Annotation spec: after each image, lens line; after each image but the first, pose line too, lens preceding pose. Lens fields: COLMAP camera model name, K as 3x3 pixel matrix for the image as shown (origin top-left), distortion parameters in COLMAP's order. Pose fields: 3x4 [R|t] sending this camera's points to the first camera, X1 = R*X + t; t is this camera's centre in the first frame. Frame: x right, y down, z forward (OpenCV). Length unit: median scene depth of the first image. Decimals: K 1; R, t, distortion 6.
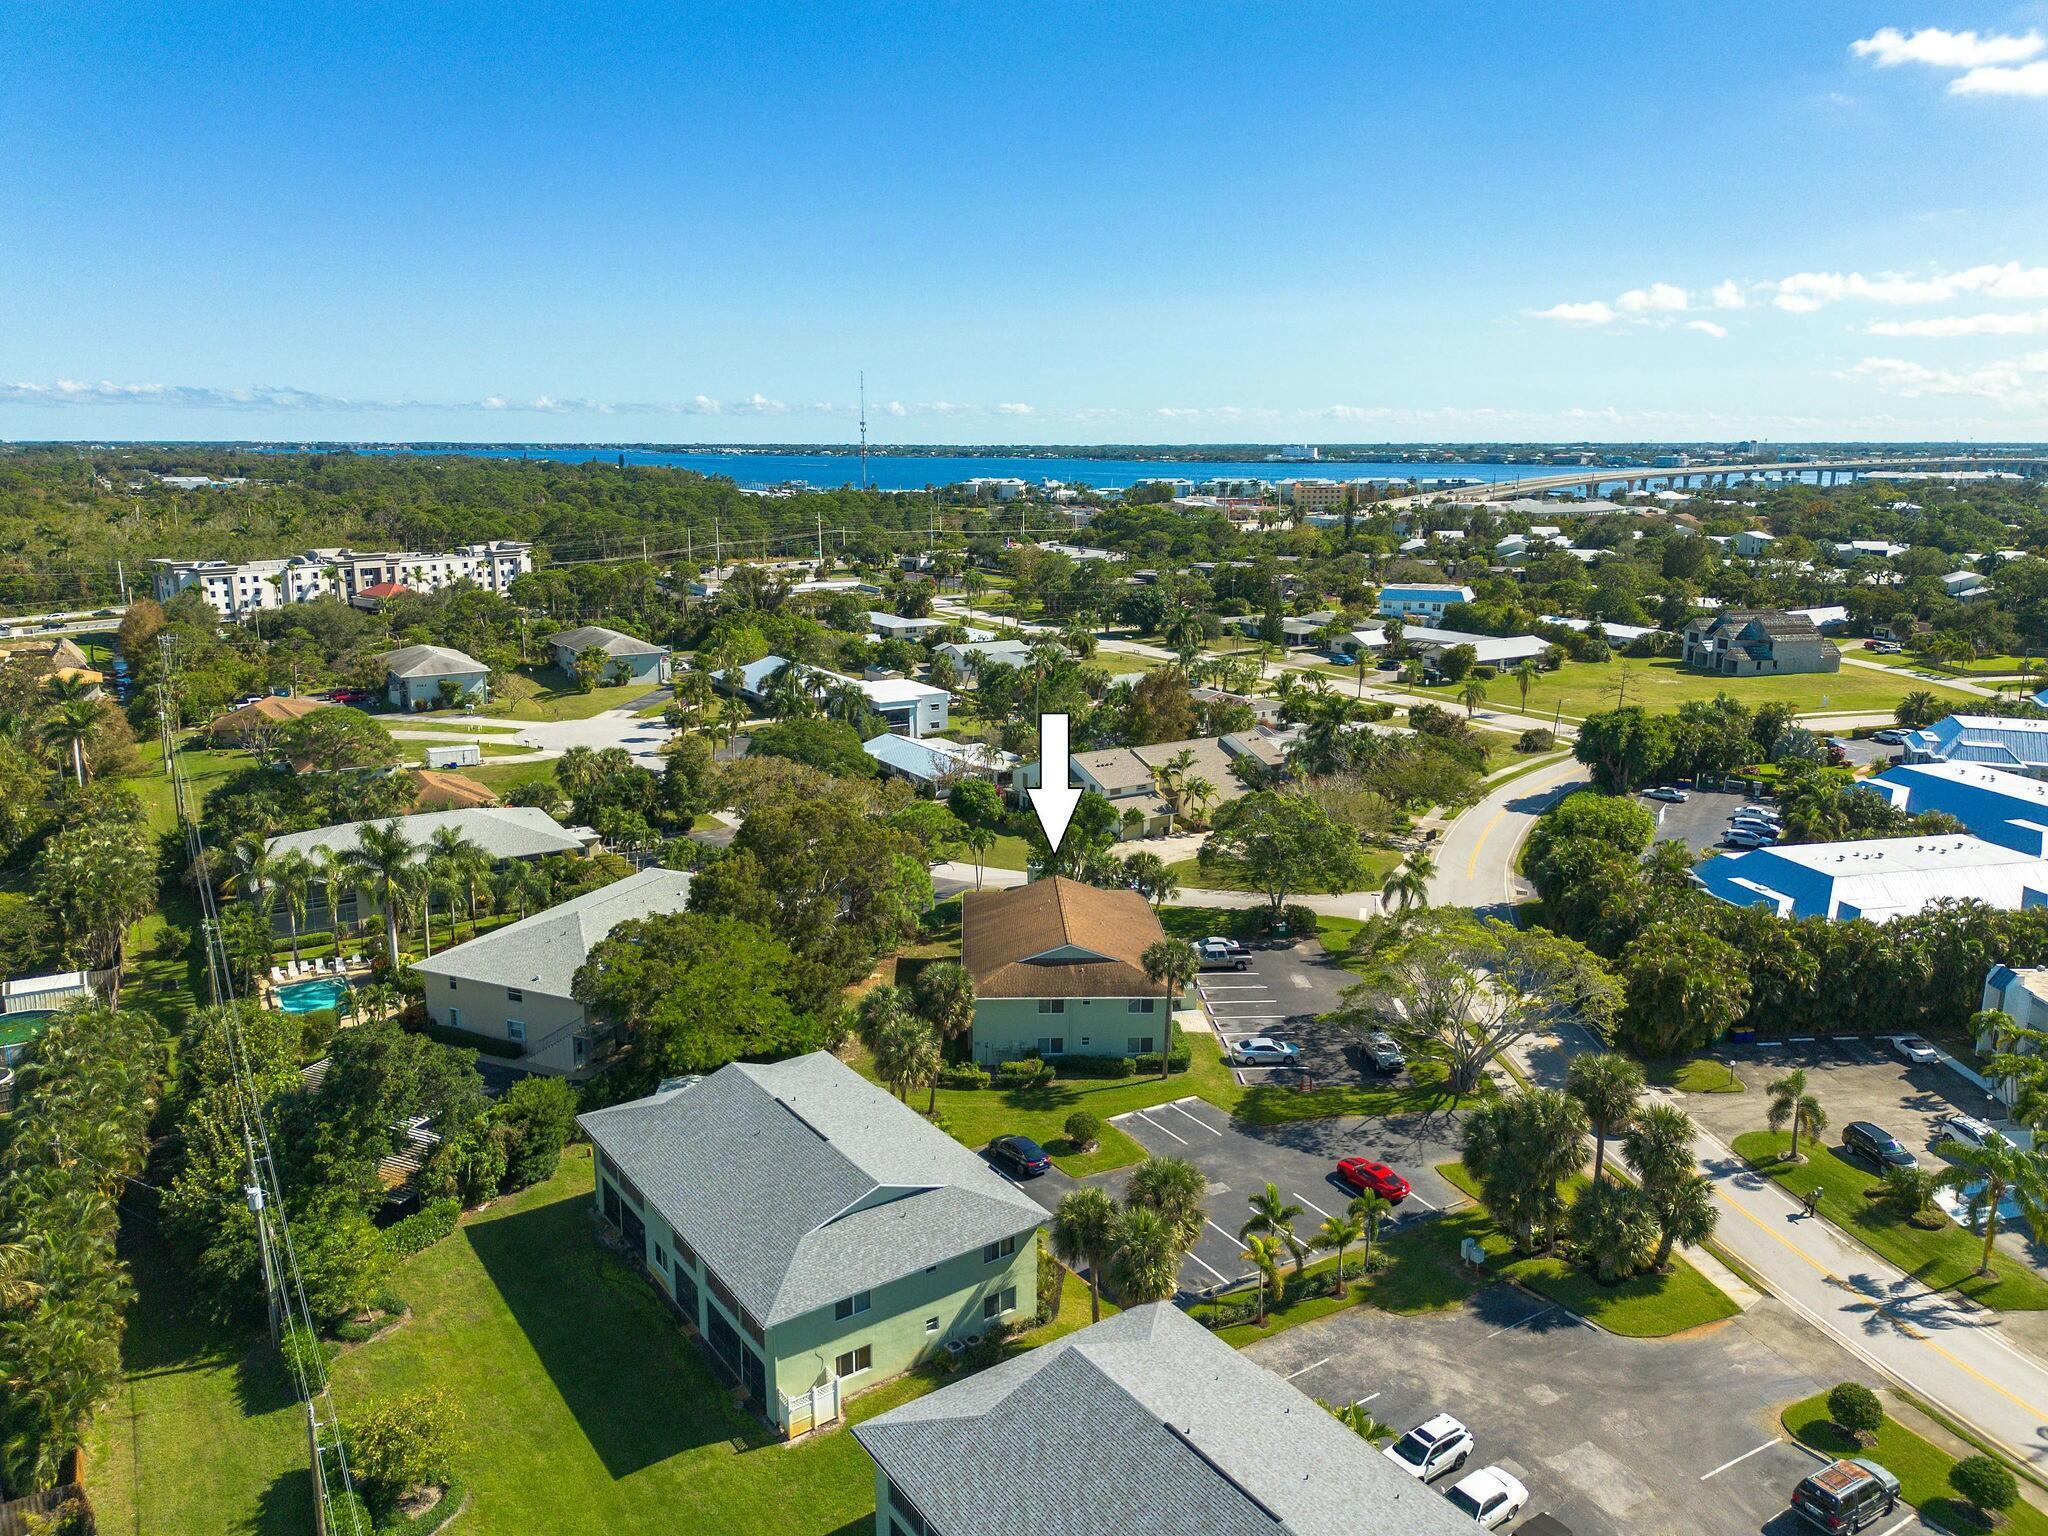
lens RADIAL K [[1419.6, 0, 1024.0], [0, 1419.6, 768.0], [0, 0, 1]] dist [0.073519, -0.087028]
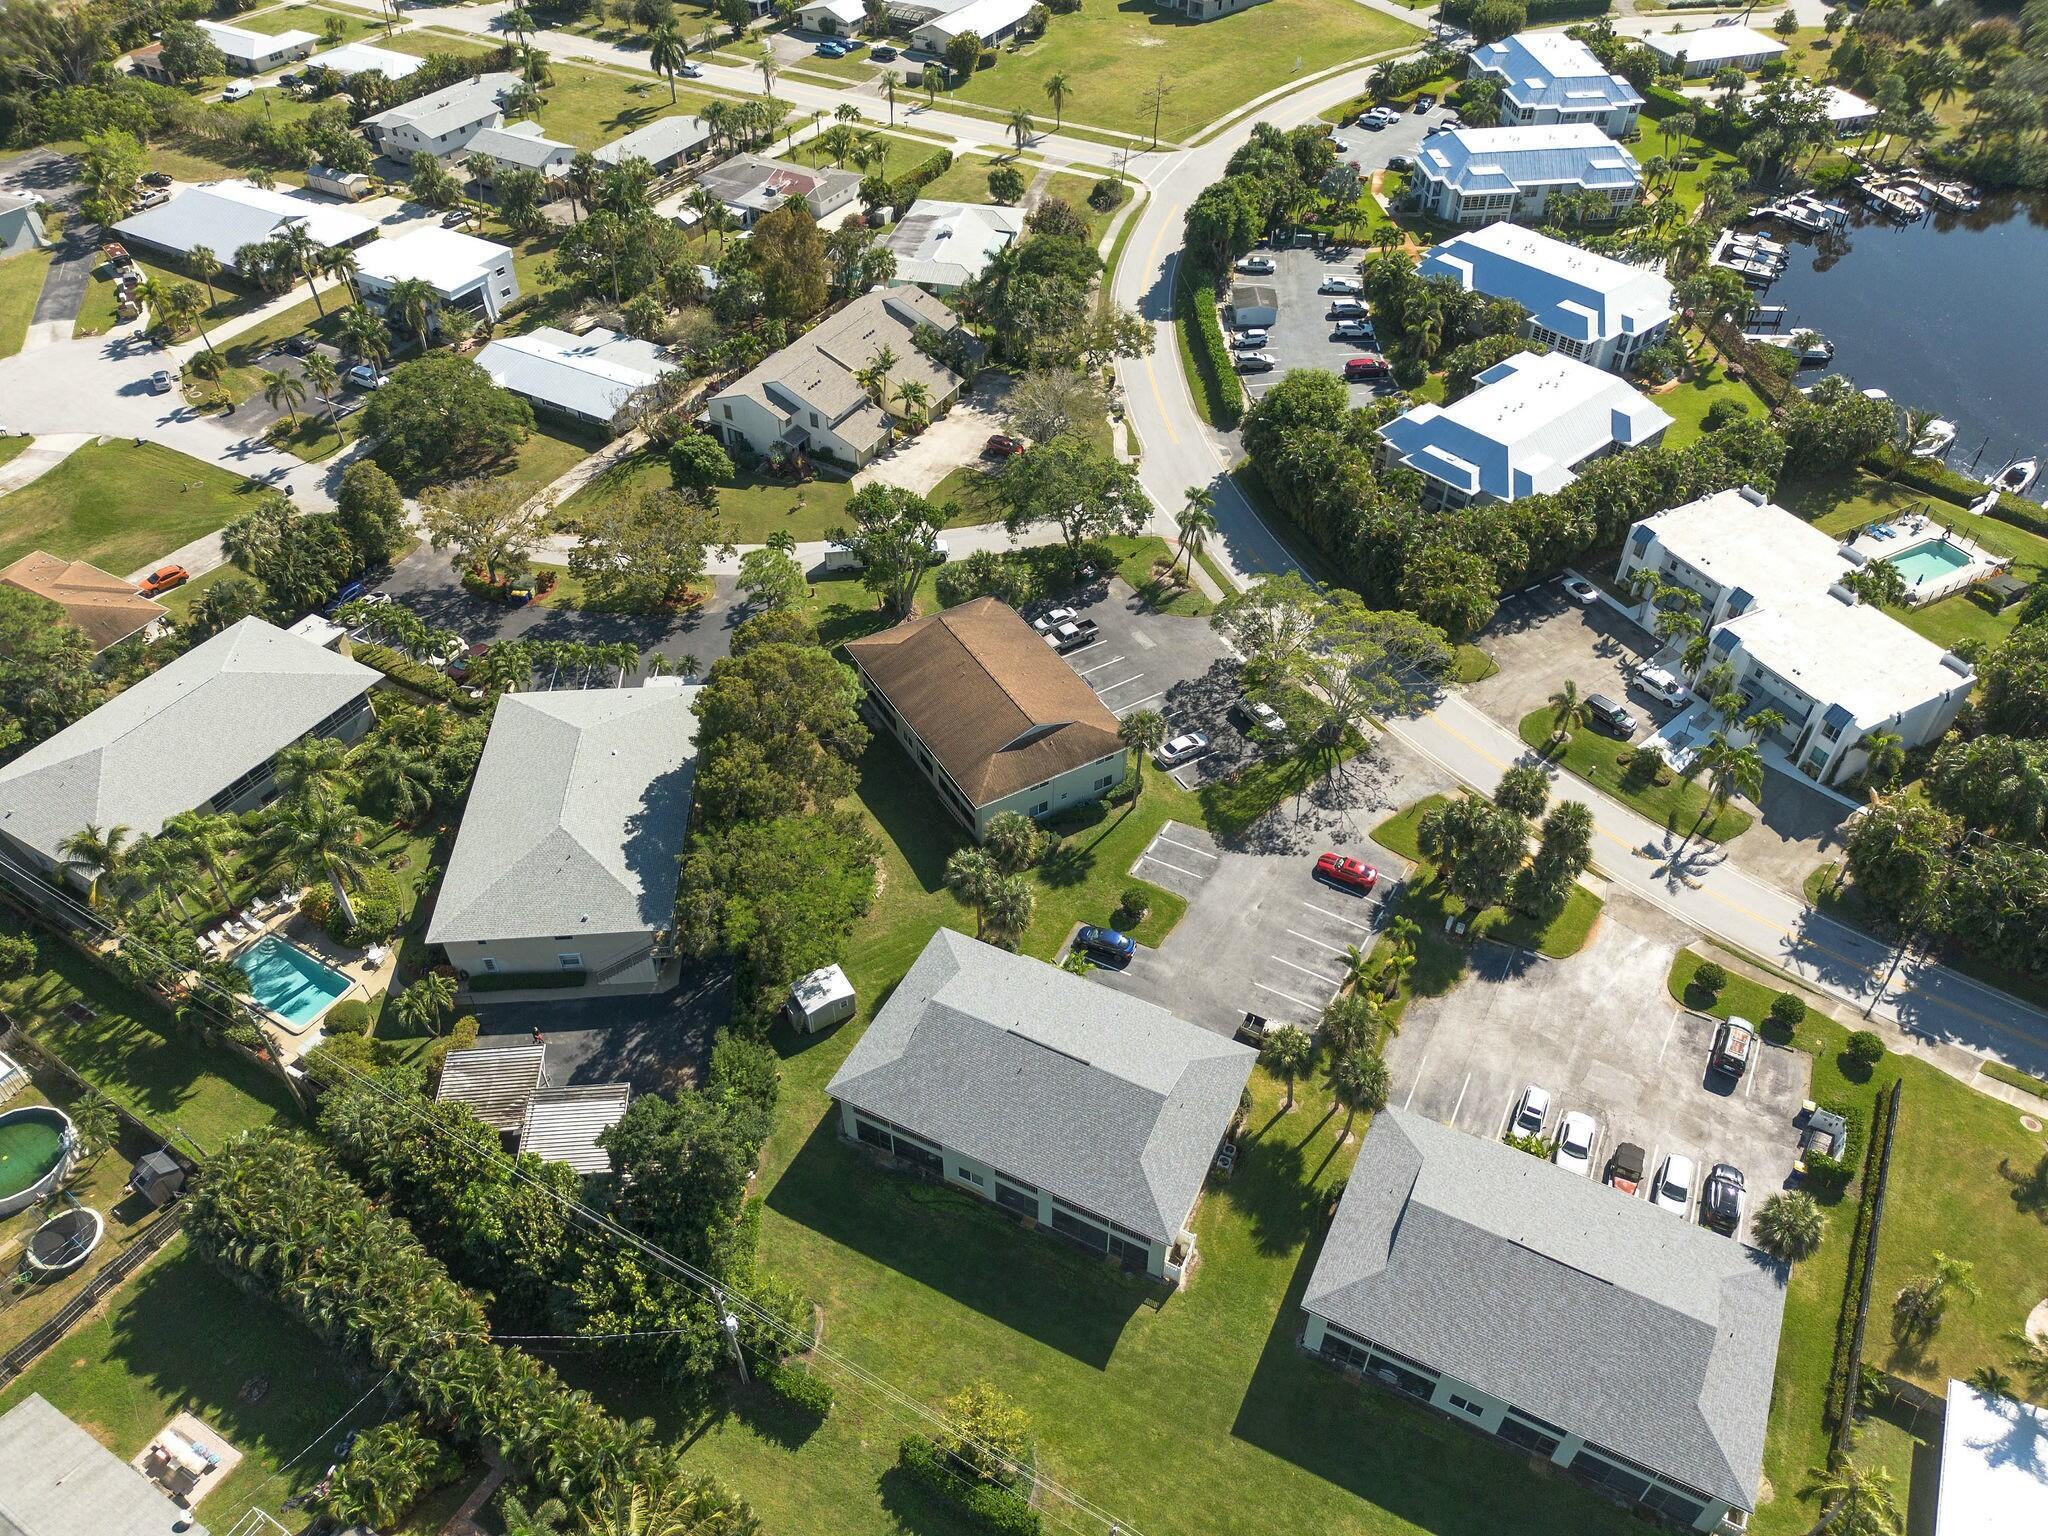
lens RADIAL K [[1419.6, 0, 1024.0], [0, 1419.6, 768.0], [0, 0, 1]] dist [0.073519, -0.087028]
pose [[0.885342, -0.320565, 0.336761, -0.439094], [0.112032, 0.850055, 0.514642, -0.511734], [-0.451241, -0.417906, 0.788503, 0.118360]]
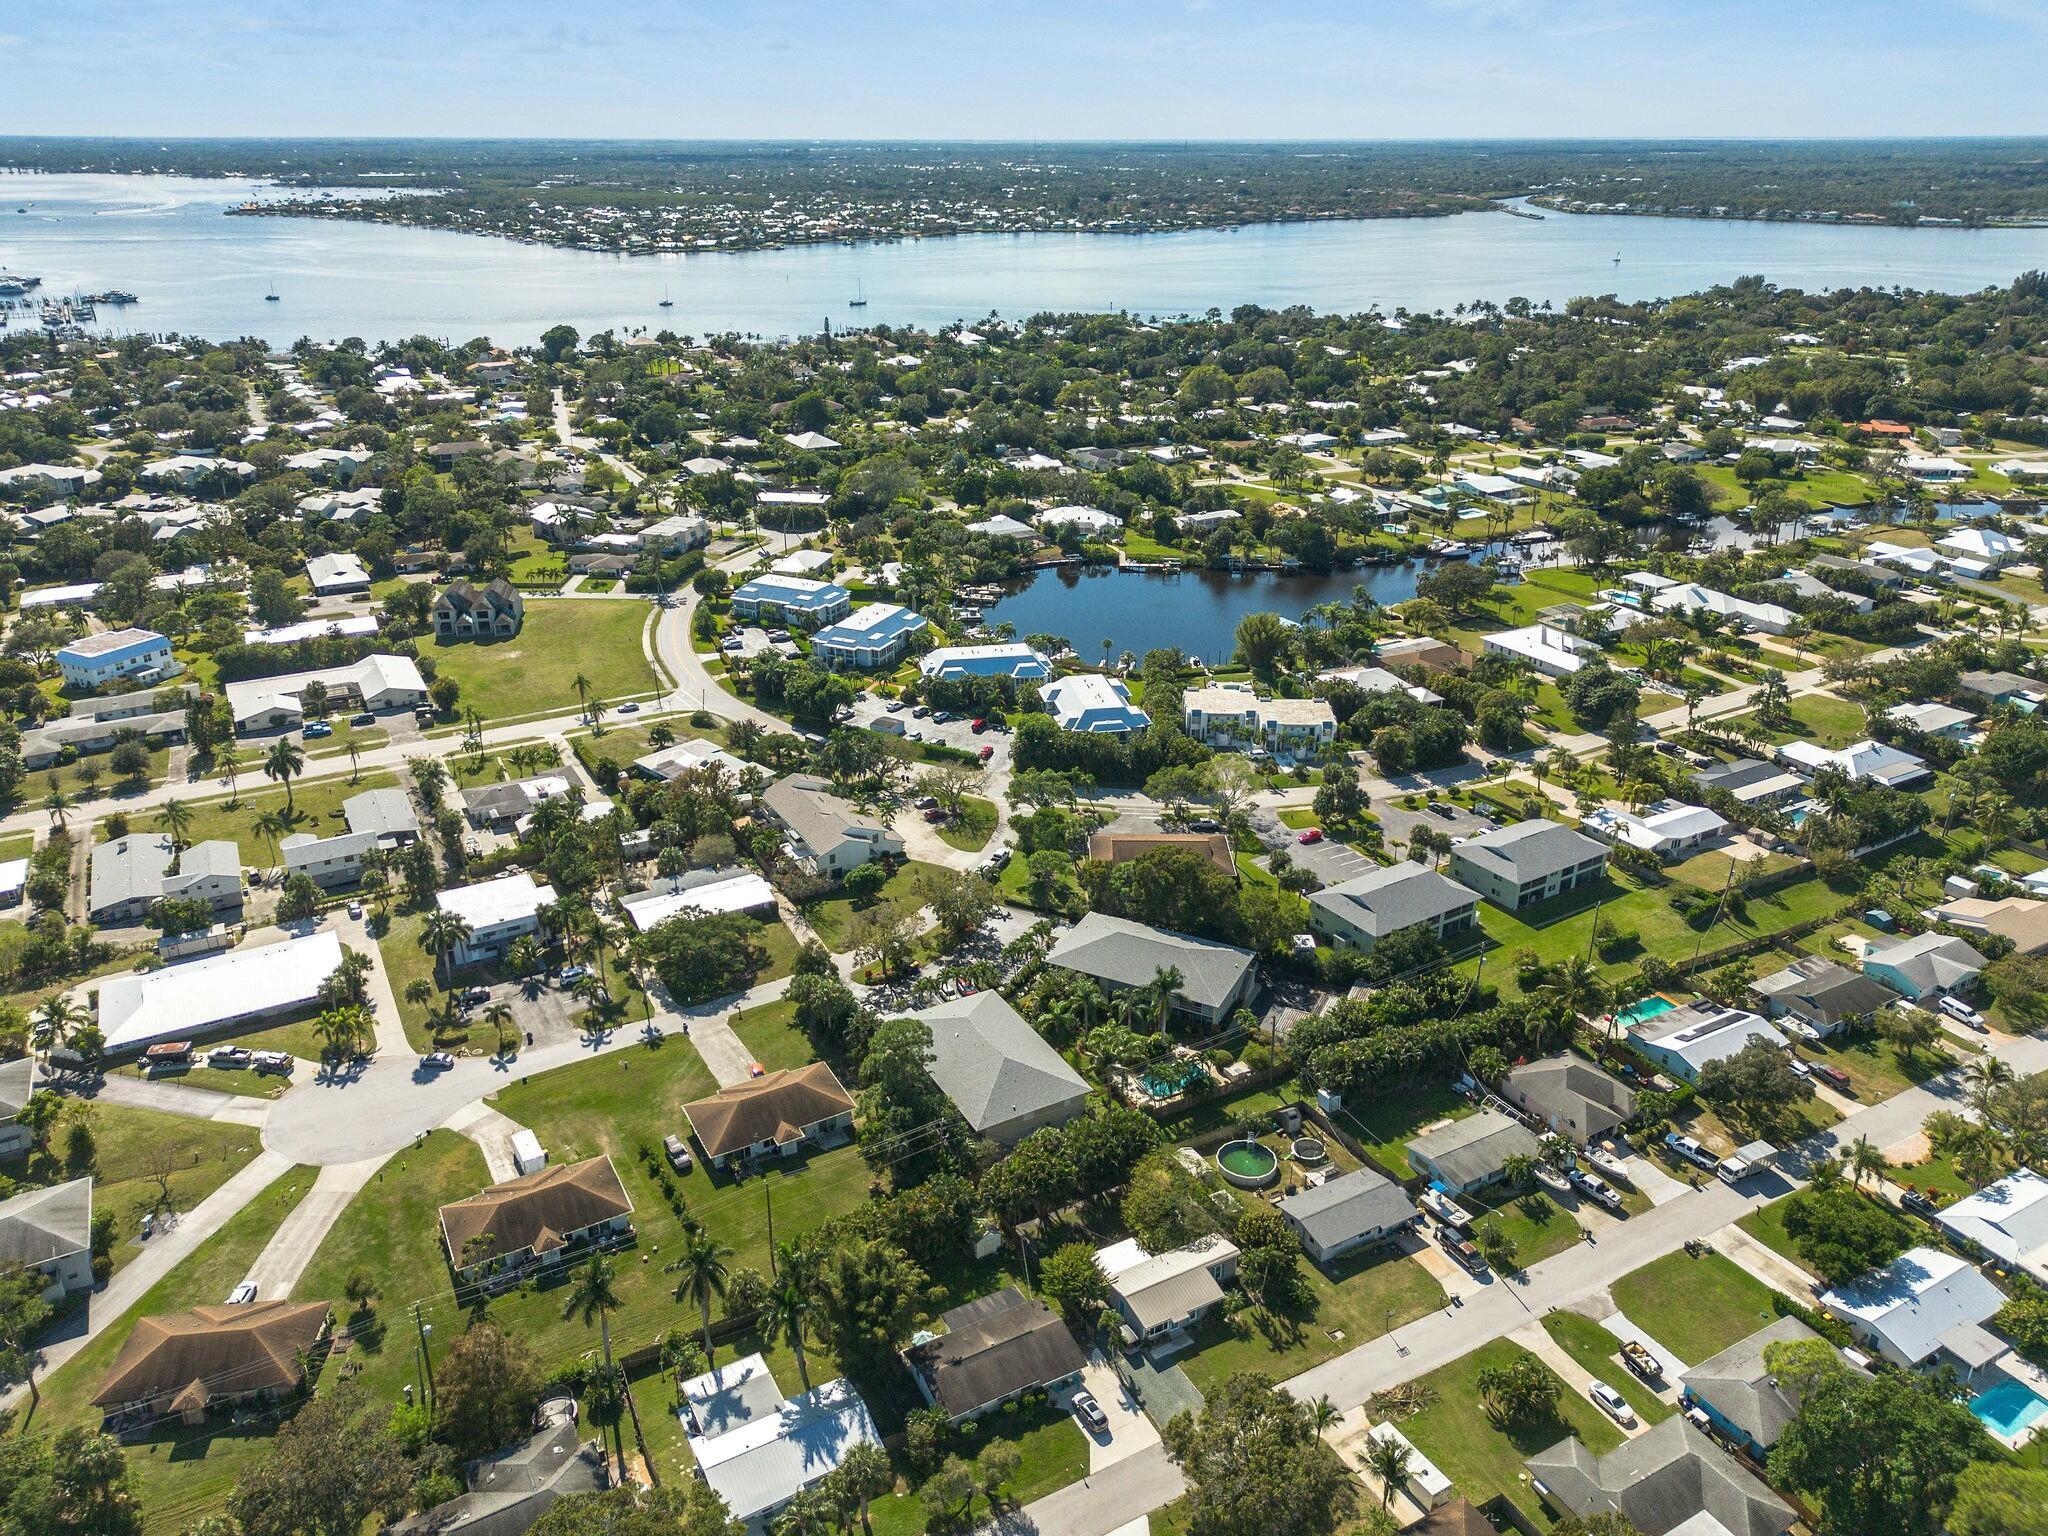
lens RADIAL K [[1419.6, 0, 1024.0], [0, 1419.6, 768.0], [0, 0, 1]] dist [0.073519, -0.087028]
pose [[0.056945, -0.405597, 0.912276, -2.500523], [0.231587, 0.894202, 0.383106, -1.166813], [-0.971146, 0.189455, 0.144851, 1.065749]]
